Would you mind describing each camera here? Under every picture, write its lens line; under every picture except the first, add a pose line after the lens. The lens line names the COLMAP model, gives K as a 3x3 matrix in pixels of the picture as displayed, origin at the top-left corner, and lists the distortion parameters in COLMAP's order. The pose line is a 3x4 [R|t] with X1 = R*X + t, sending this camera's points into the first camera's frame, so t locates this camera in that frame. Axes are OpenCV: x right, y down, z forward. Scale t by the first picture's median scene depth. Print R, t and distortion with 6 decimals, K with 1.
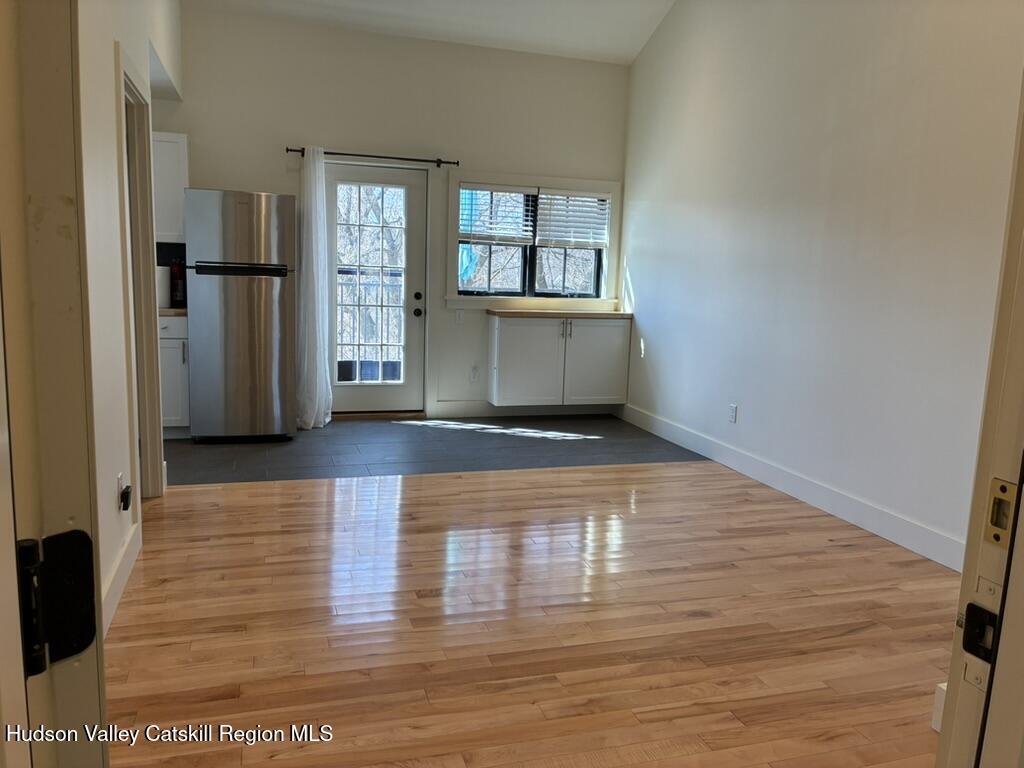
lens RADIAL K [[782.9, 0, 520.5], [0, 782.9, 398.2], [0, 0, 1]] dist [0.030020, -0.023742]
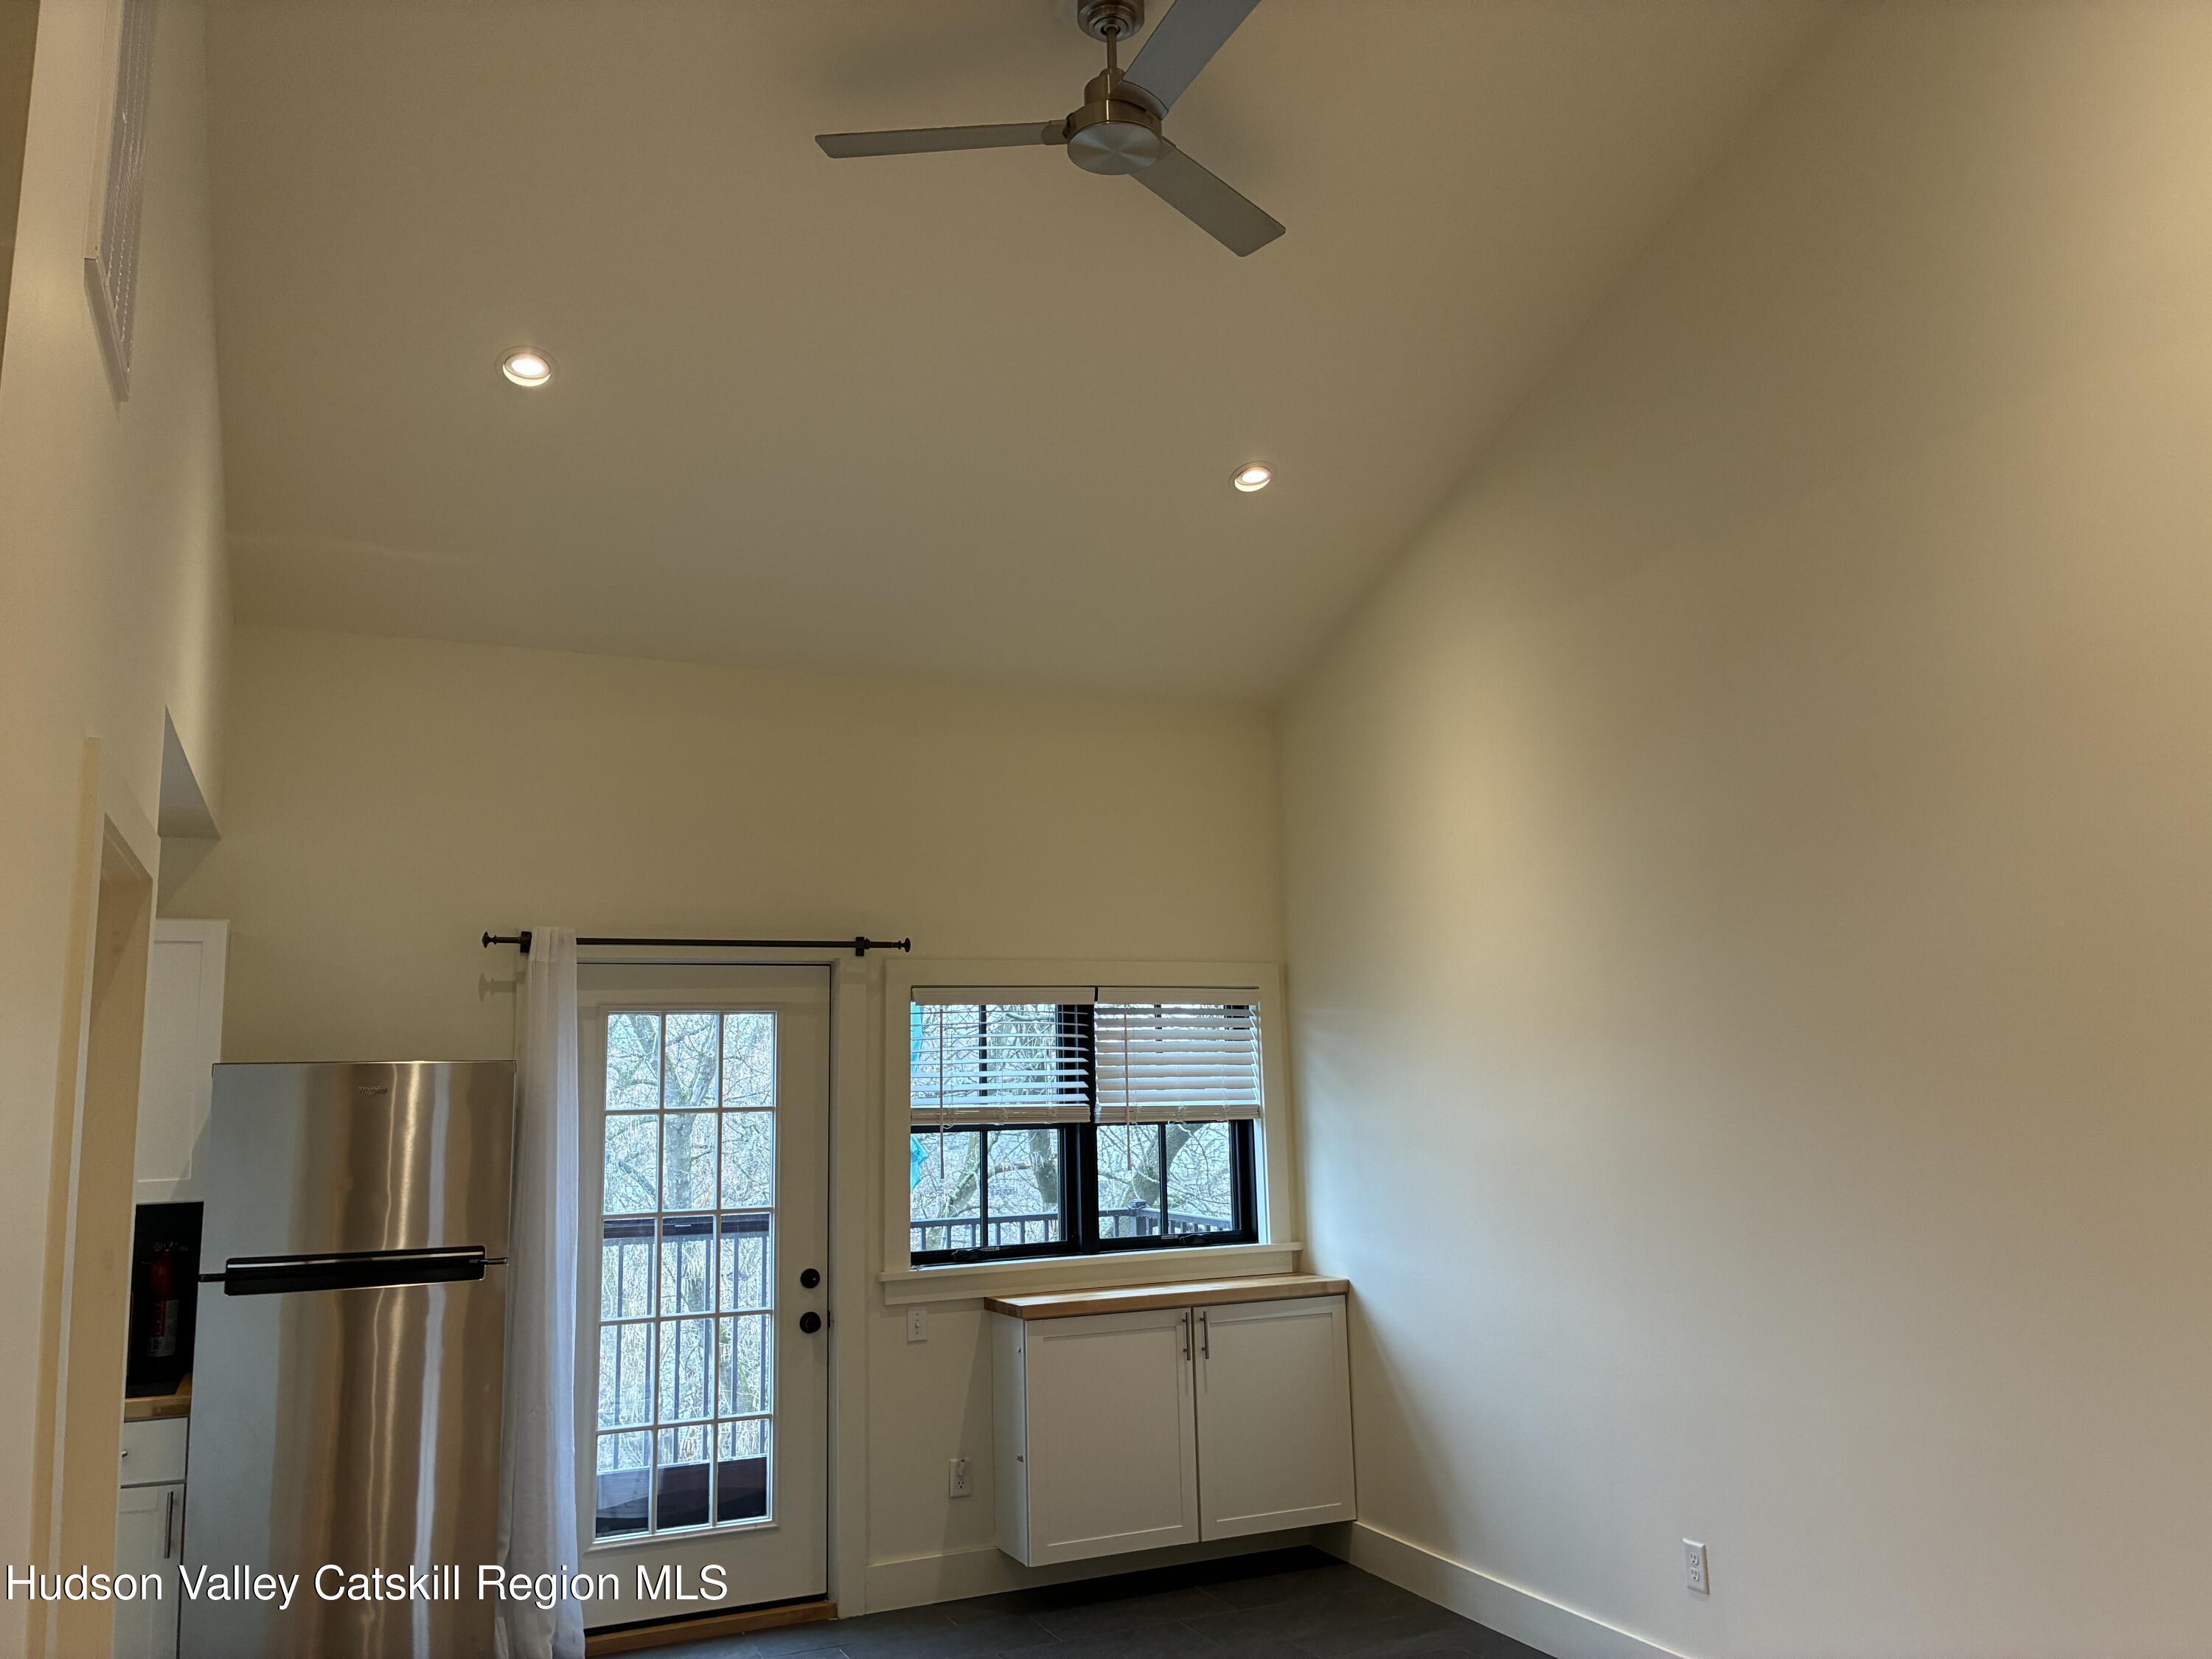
lens RADIAL K [[1691.2, 0, 1095.5], [0, 1691.2, 846.0], [0, 0, 1]] dist [0.030020, -0.023742]
pose [[0.992351, -0.042894, 0.115757, -0.079239], [0.075964, 0.951316, -0.298708, -0.073070], [-0.097309, 0.305217, 0.947298, 0.127374]]
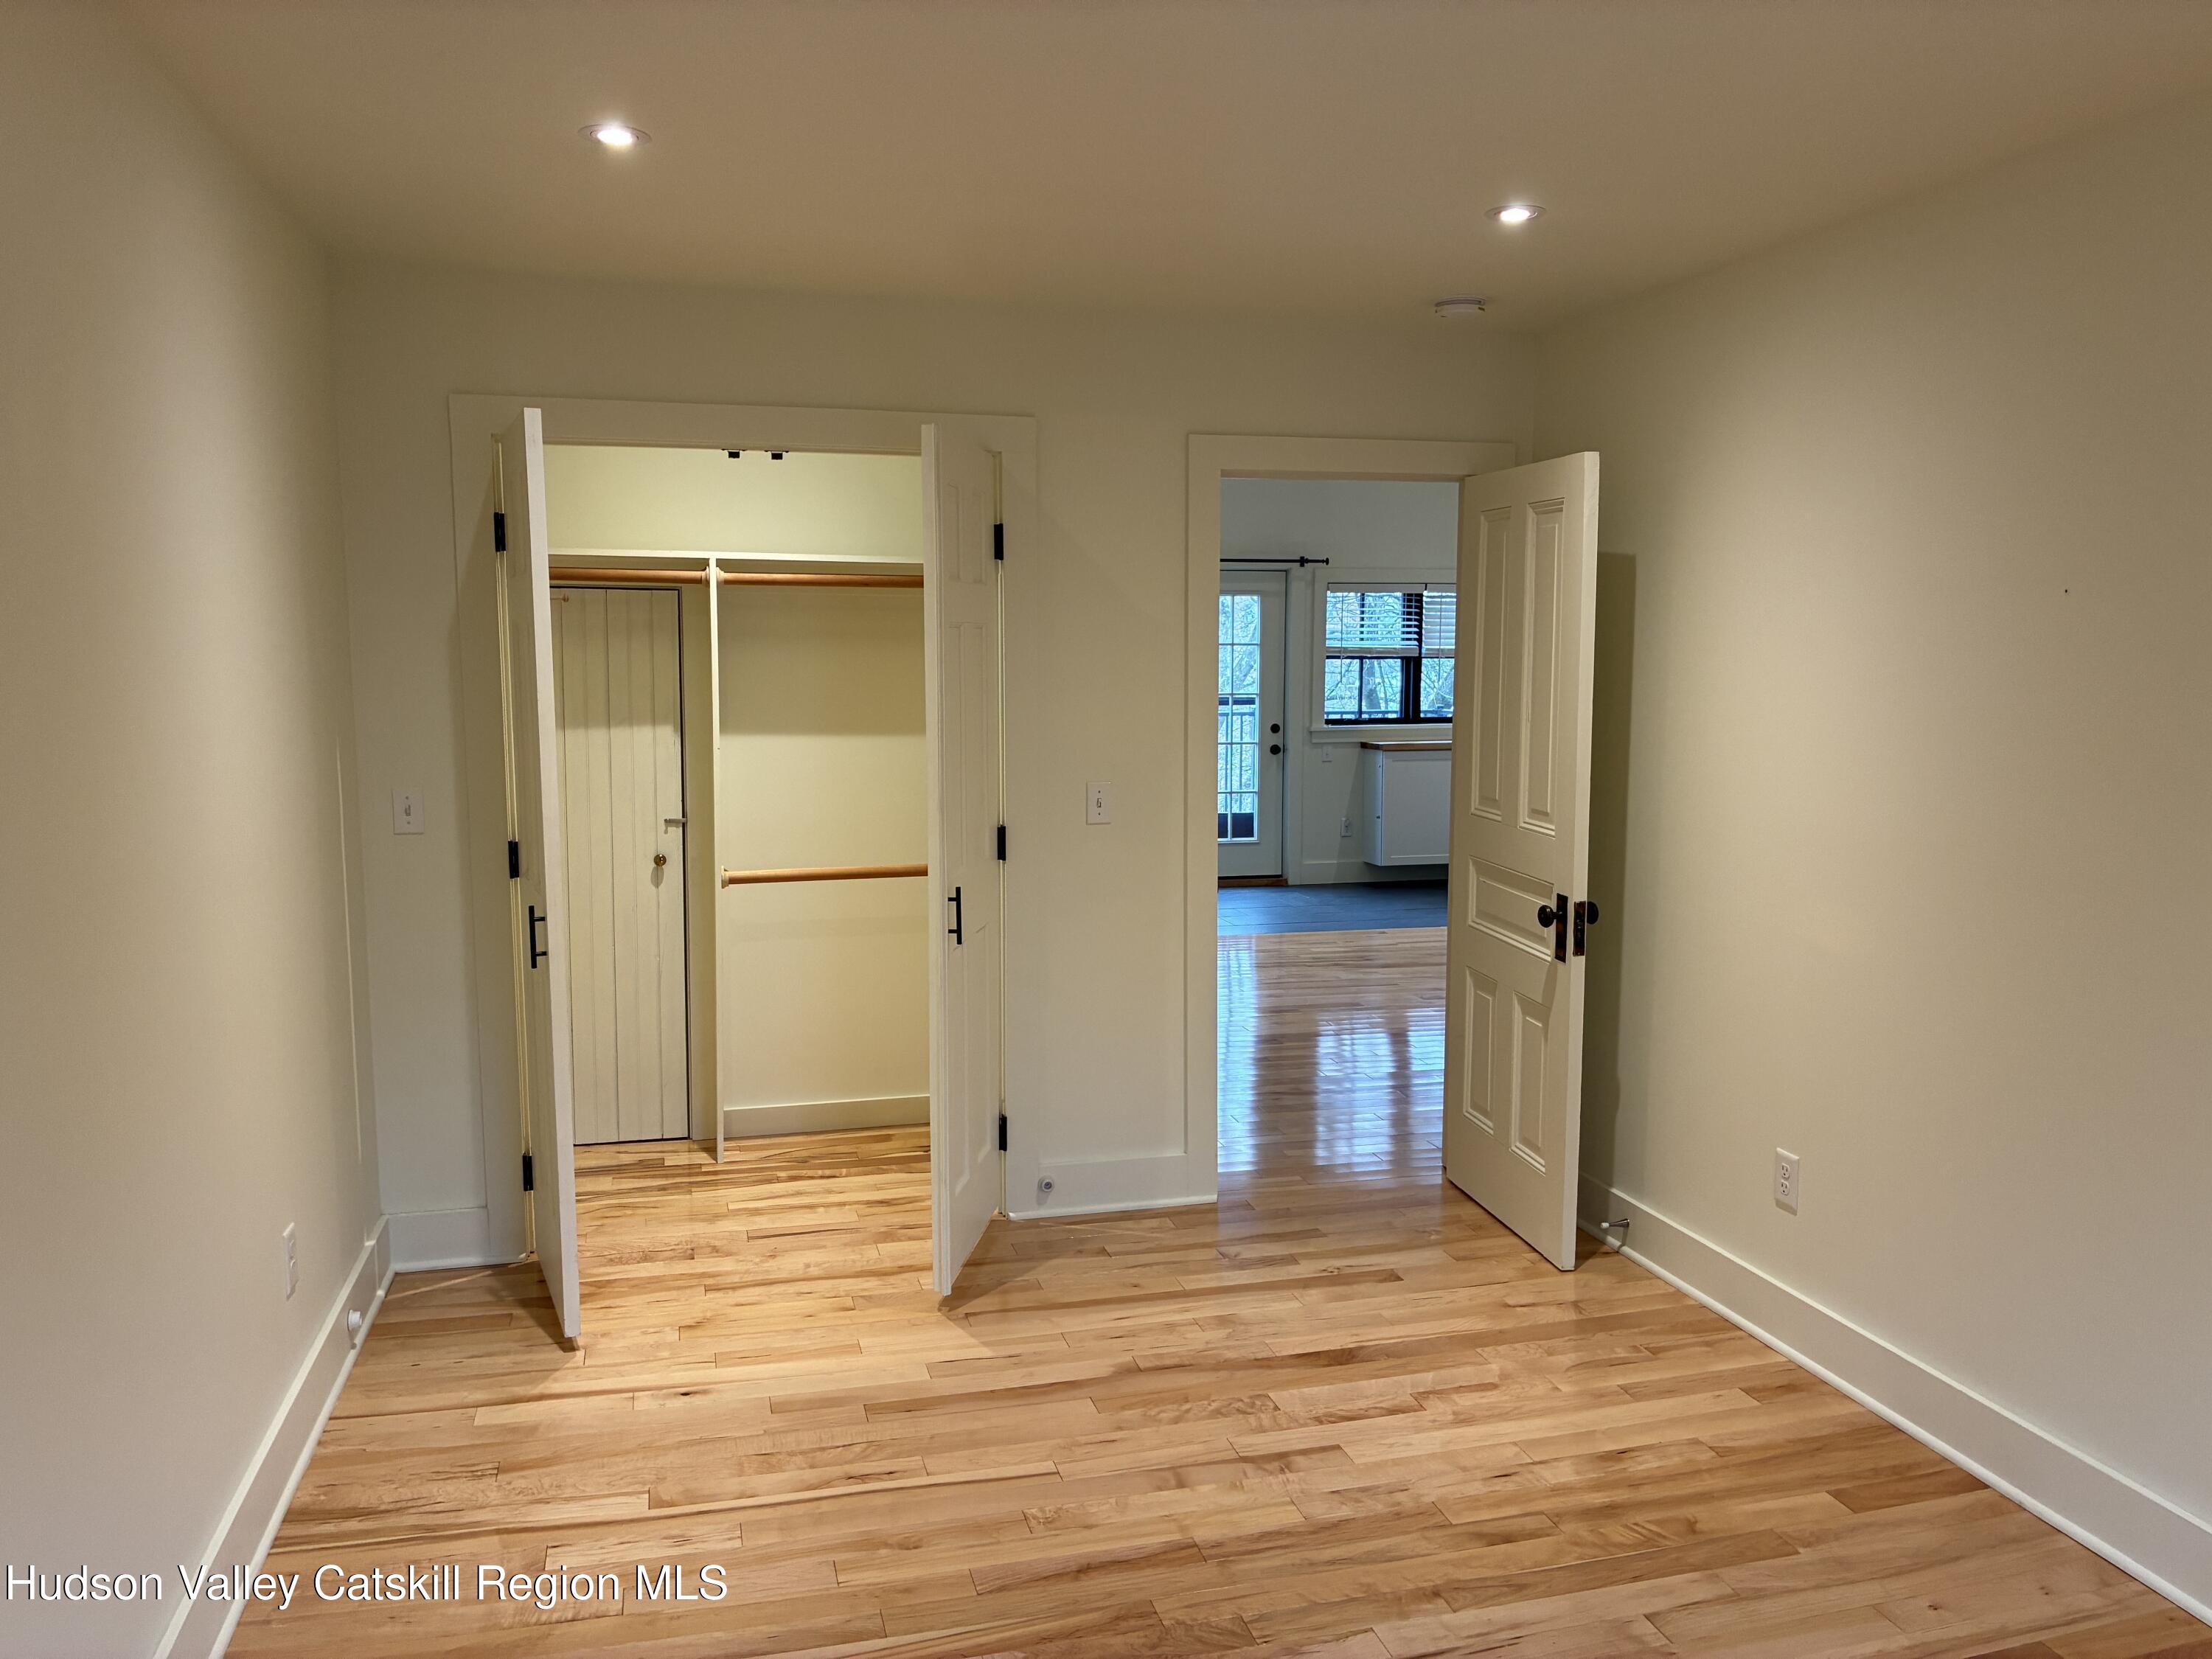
lens RADIAL K [[1691.2, 0, 1110.9], [0, 1691.2, 821.8], [0, 0, 1]] dist [0.030020, -0.023742]
pose [[0.997685, -0.030074, -0.061002, -0.195677], [0.026057, 0.997505, -0.065607, 0.069580], [0.062822, 0.063865, 0.995979, -0.690636]]
